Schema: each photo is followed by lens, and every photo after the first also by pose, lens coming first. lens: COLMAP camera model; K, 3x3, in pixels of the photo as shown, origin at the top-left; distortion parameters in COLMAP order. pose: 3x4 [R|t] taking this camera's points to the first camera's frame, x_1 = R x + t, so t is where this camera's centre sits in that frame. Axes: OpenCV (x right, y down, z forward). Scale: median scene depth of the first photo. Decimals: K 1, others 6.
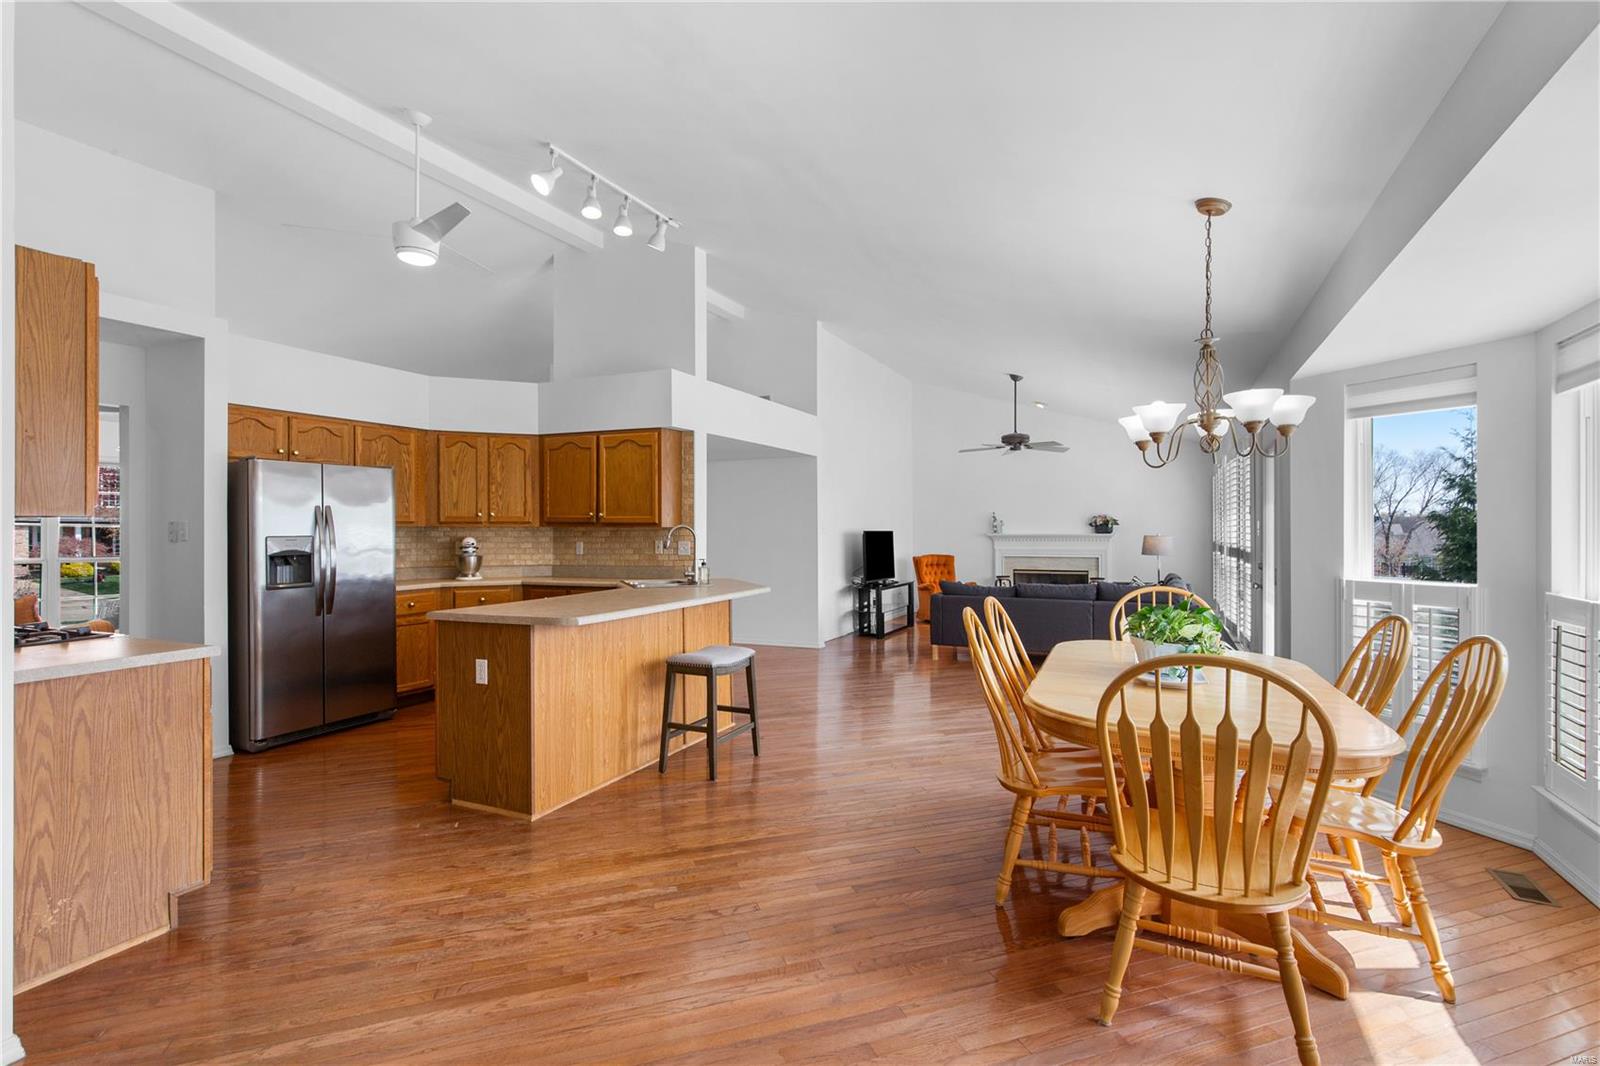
lens RADIAL K [[732.3, 0, 795.2], [0, 732.3, 525.8], [0, 0, 1]] dist [-0.001789, 0.002667]
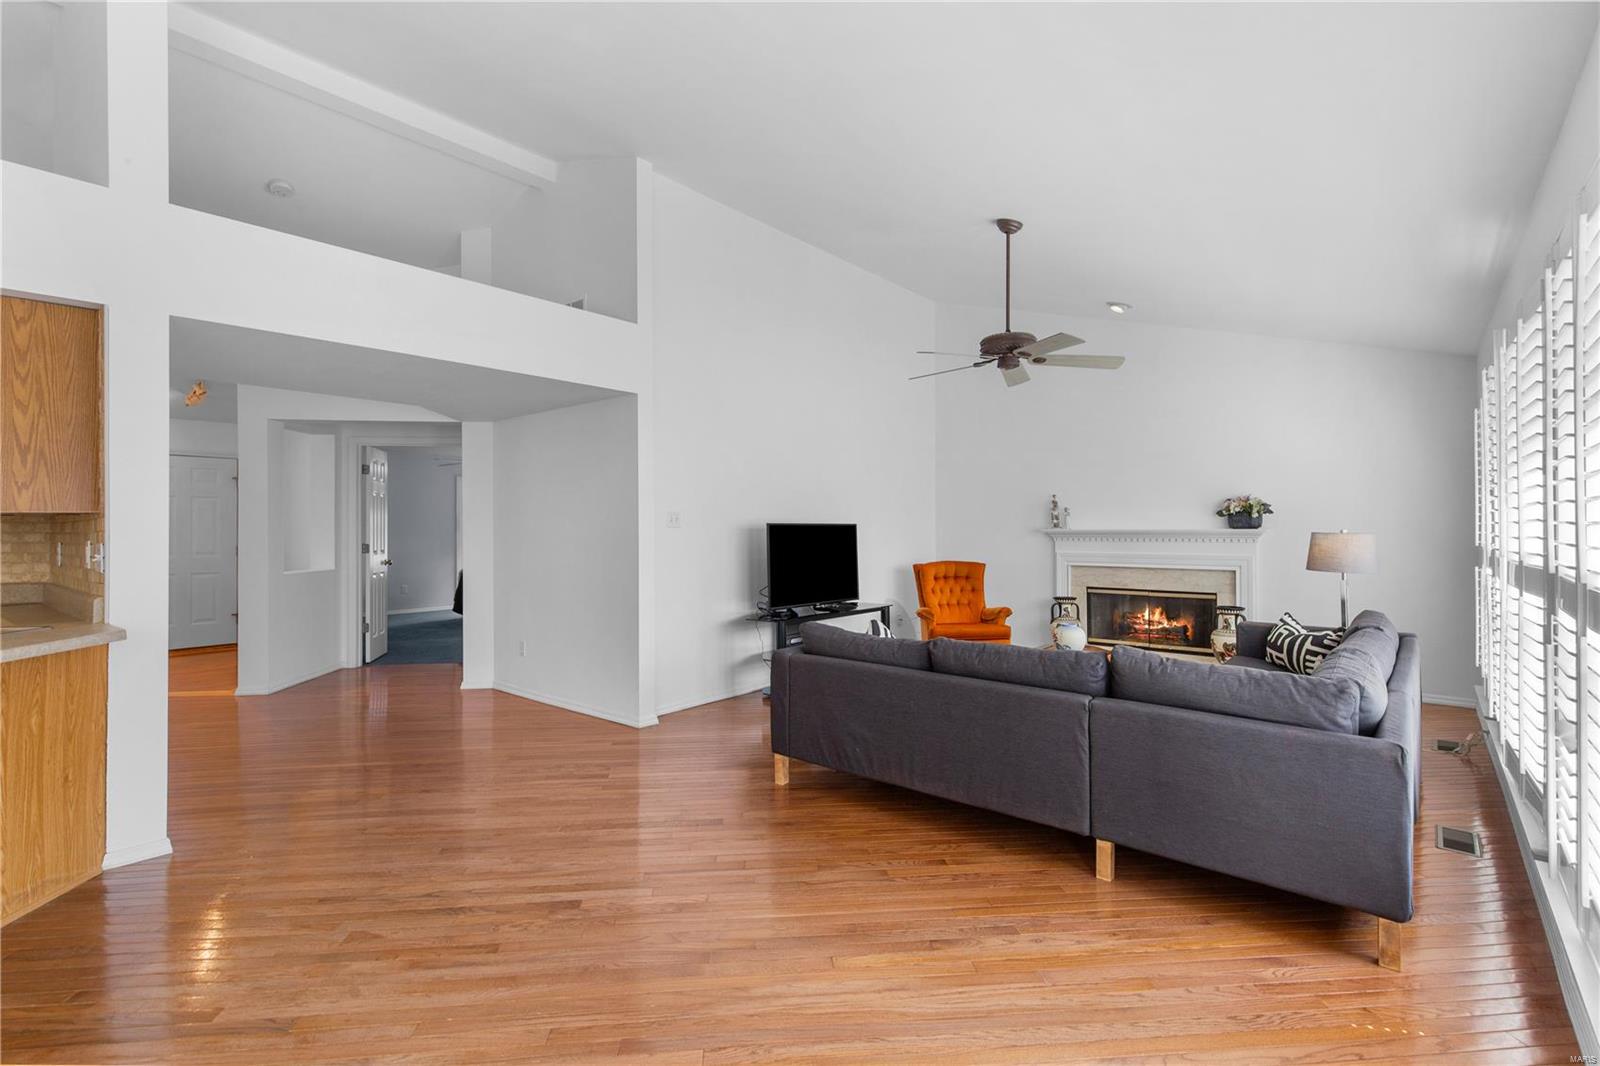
lens RADIAL K [[732.3, 0, 781.4], [0, 732.3, 526.4], [0, 0, 1]] dist [-0.001789, 0.002667]
pose [[0.968344, 0.000040, -0.249620, 0.390764], [0.001648, 0.999977, 0.006552, 0.008489], [0.249615, -0.006756, 0.968322, 0.658038]]
